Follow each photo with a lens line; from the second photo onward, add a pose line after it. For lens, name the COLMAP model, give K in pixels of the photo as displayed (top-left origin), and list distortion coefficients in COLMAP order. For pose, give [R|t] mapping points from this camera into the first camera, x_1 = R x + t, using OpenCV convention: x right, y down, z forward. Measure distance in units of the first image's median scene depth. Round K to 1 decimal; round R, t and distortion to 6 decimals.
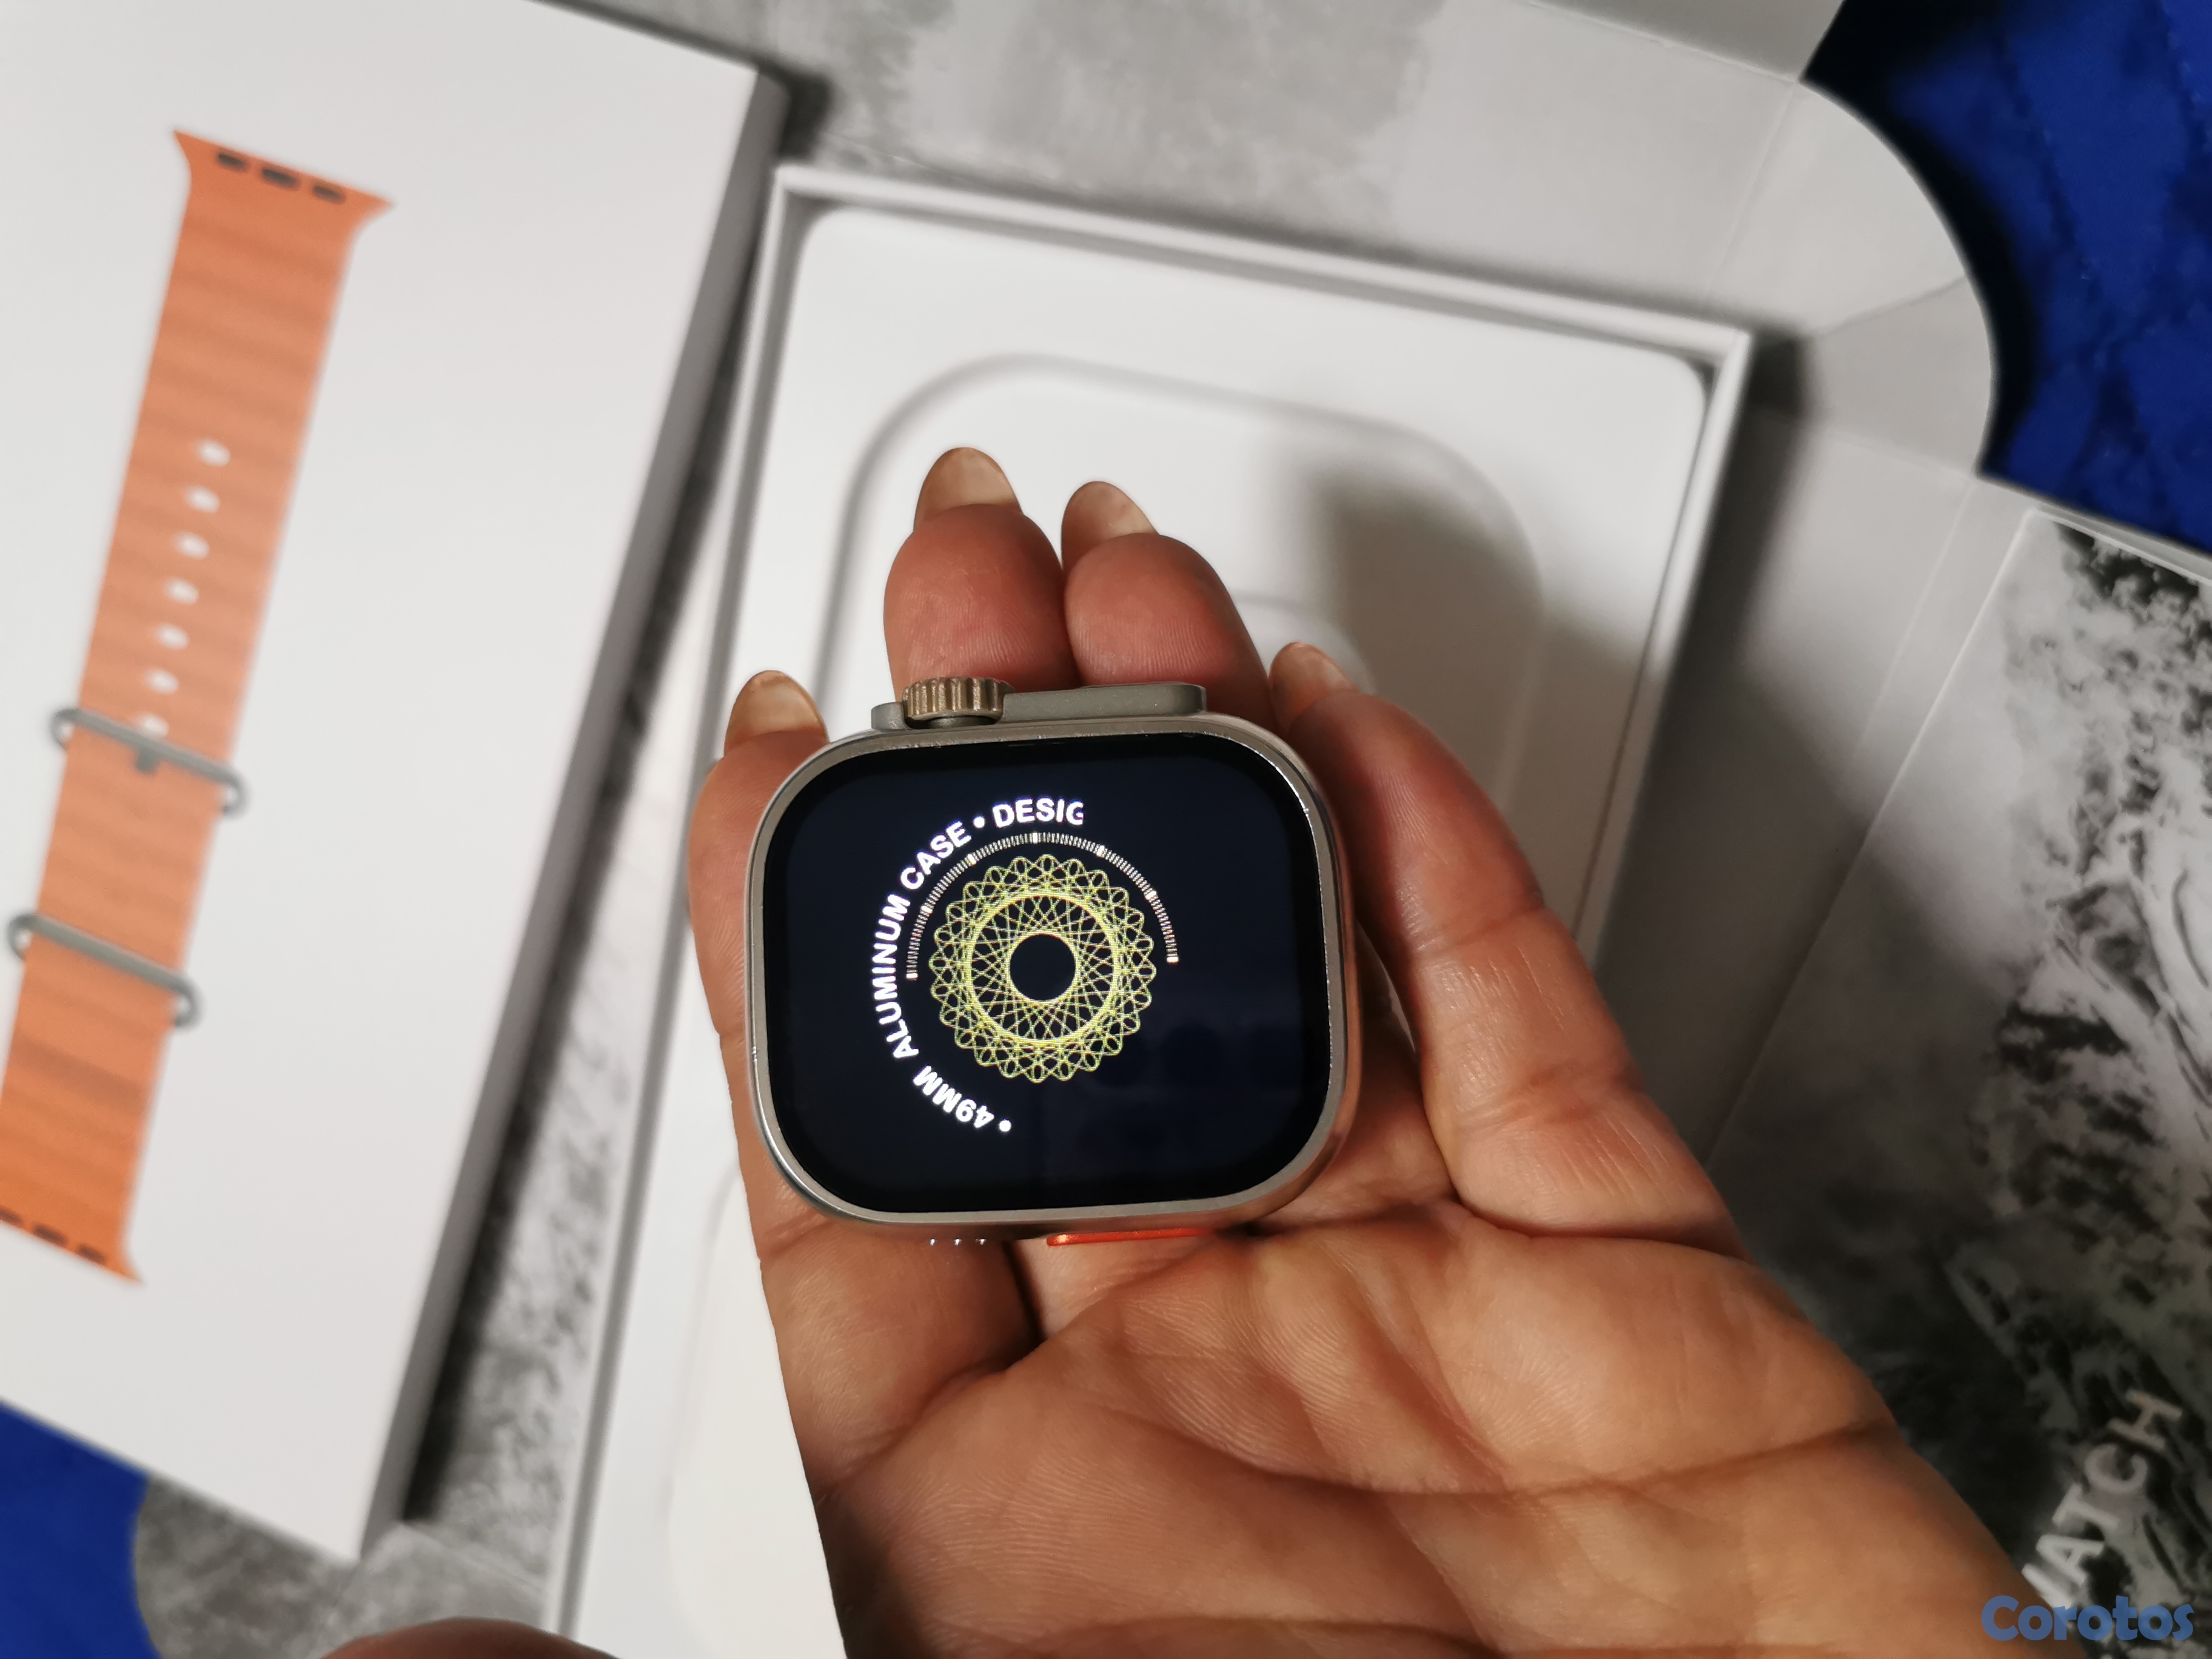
lens RADIAL K [[1730.4, 0, 1106.0], [0, 1730.4, 829.5], [0, 0, 1]] dist [0.004808, -0.087849]
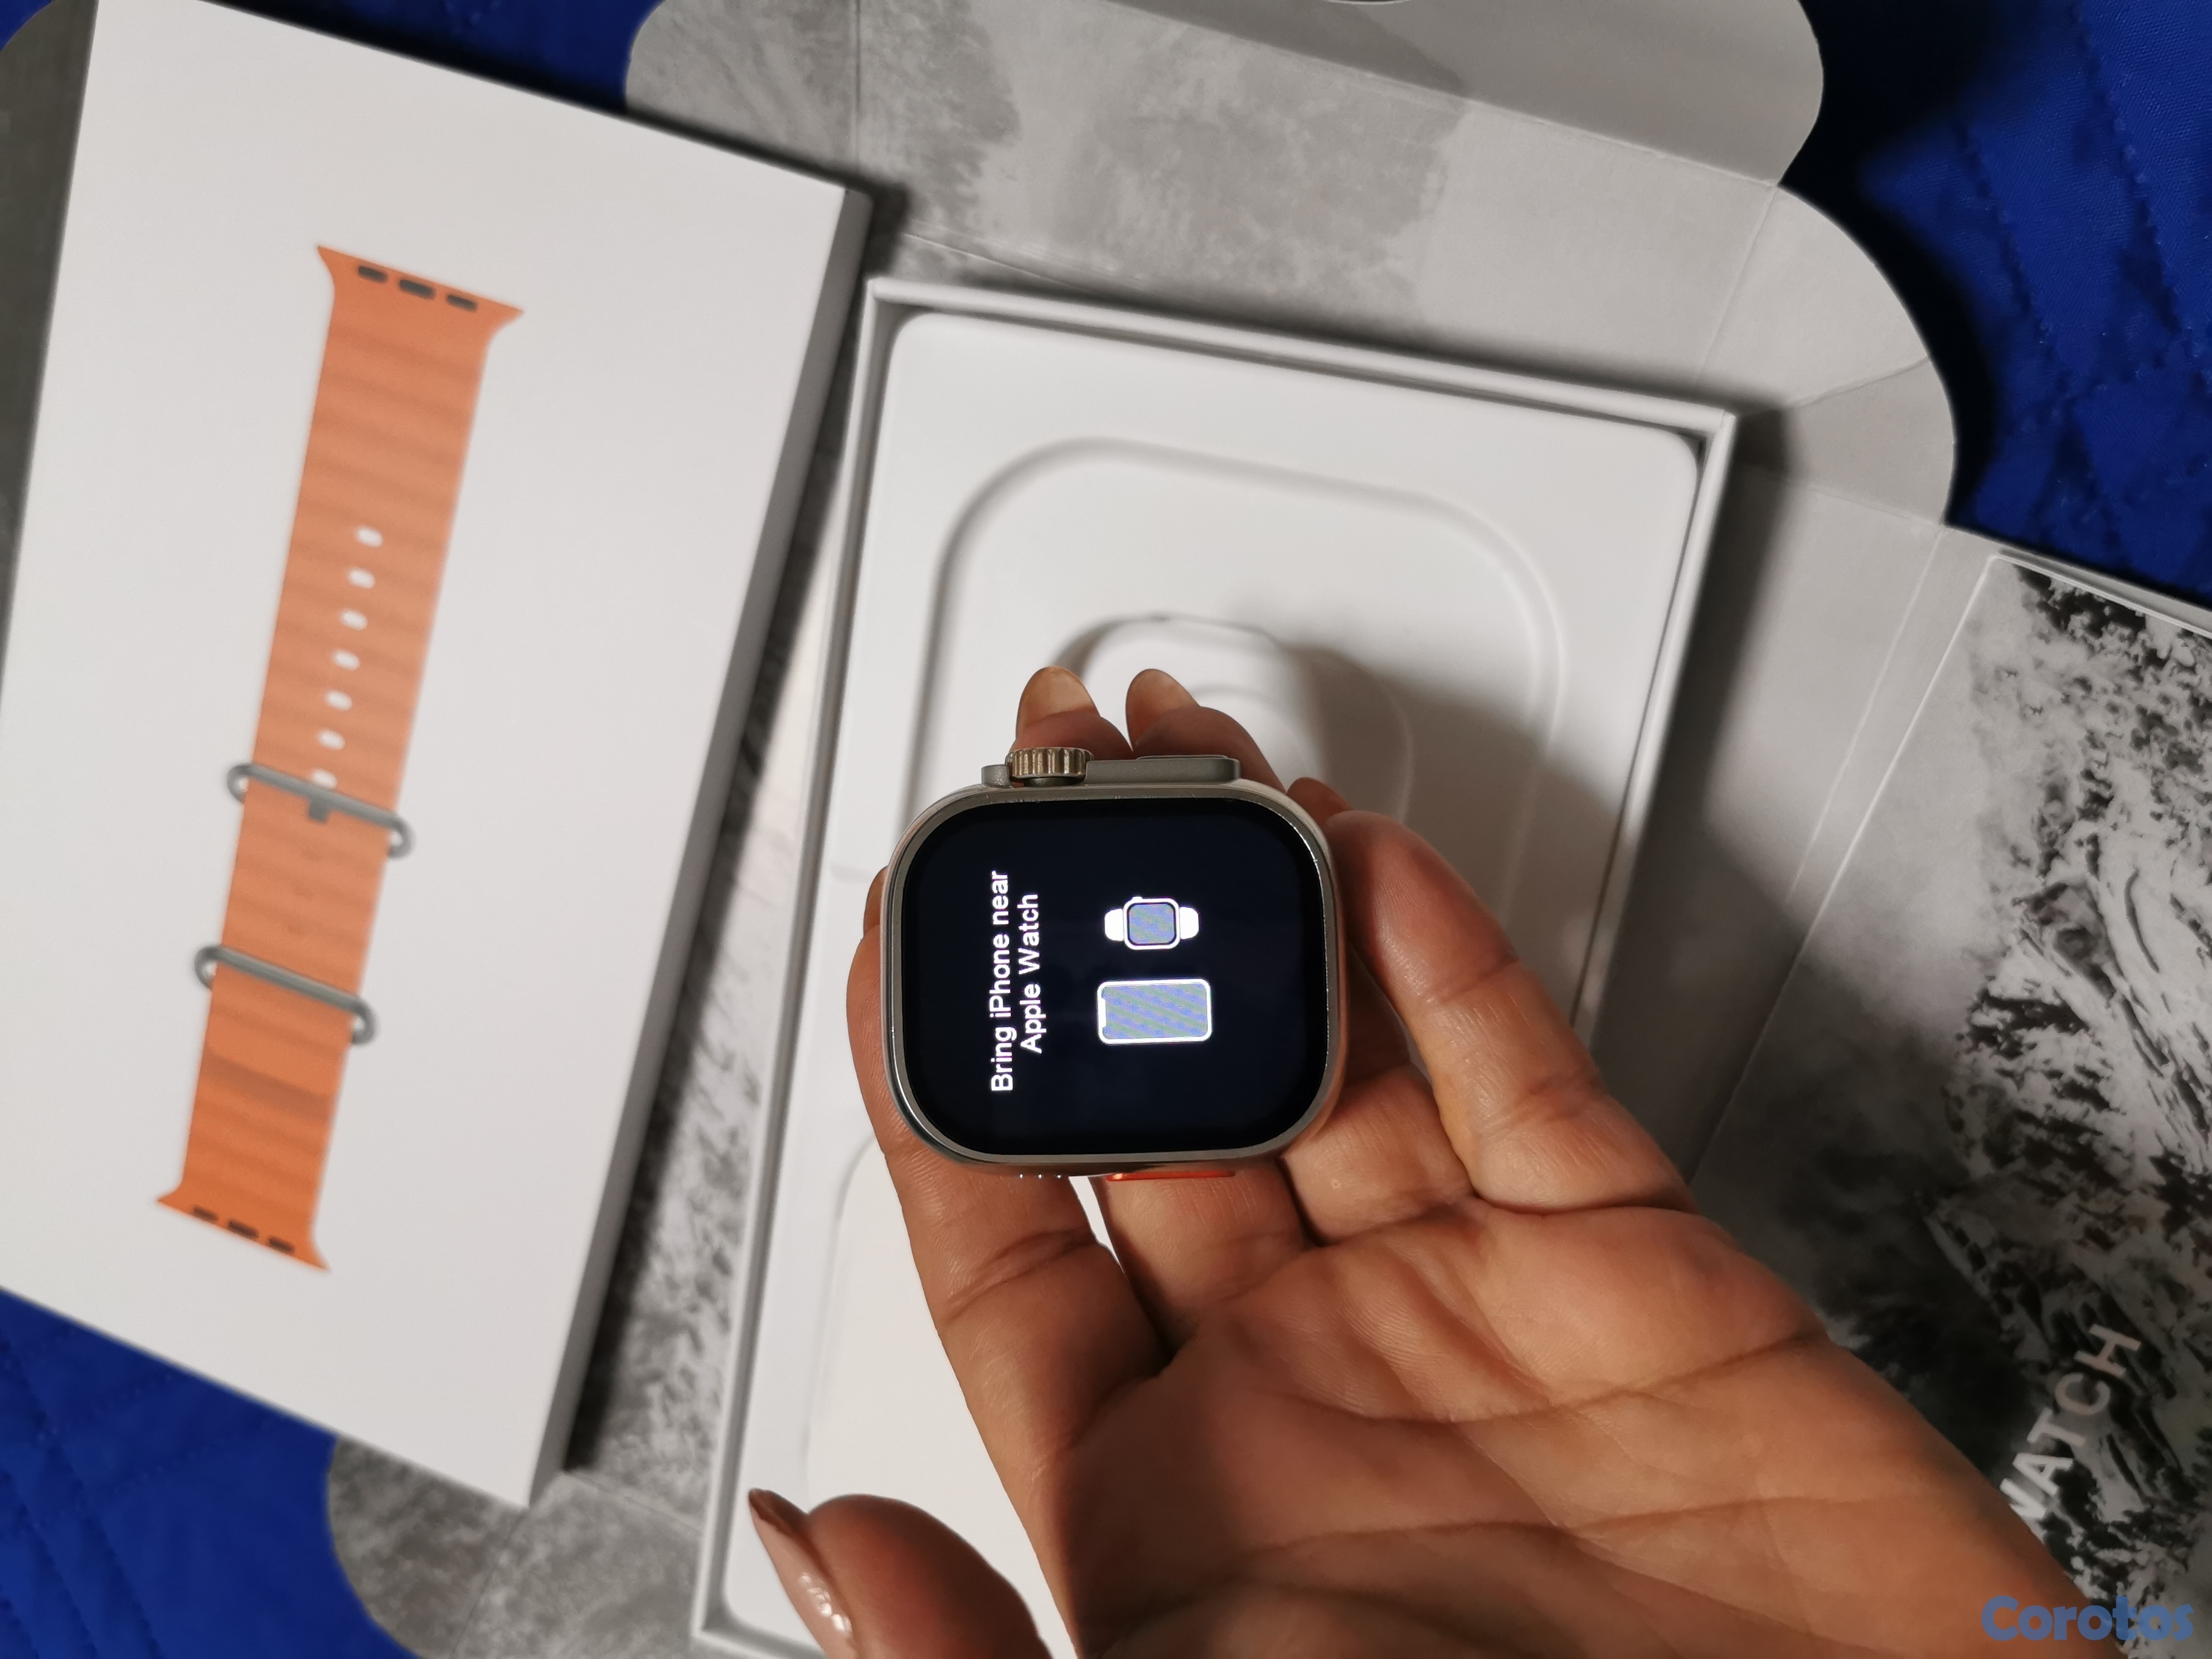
lens RADIAL K [[1735.4, 0, 1106.0], [0, 1735.4, 829.5], [0, 0, 1]] dist [0.039419, -0.149588]
pose [[0.999367, -0.028047, -0.021882, -0.020584], [0.028895, 0.998804, 0.039430, -0.064279], [0.020750, -0.040038, 0.998983, -0.144144]]
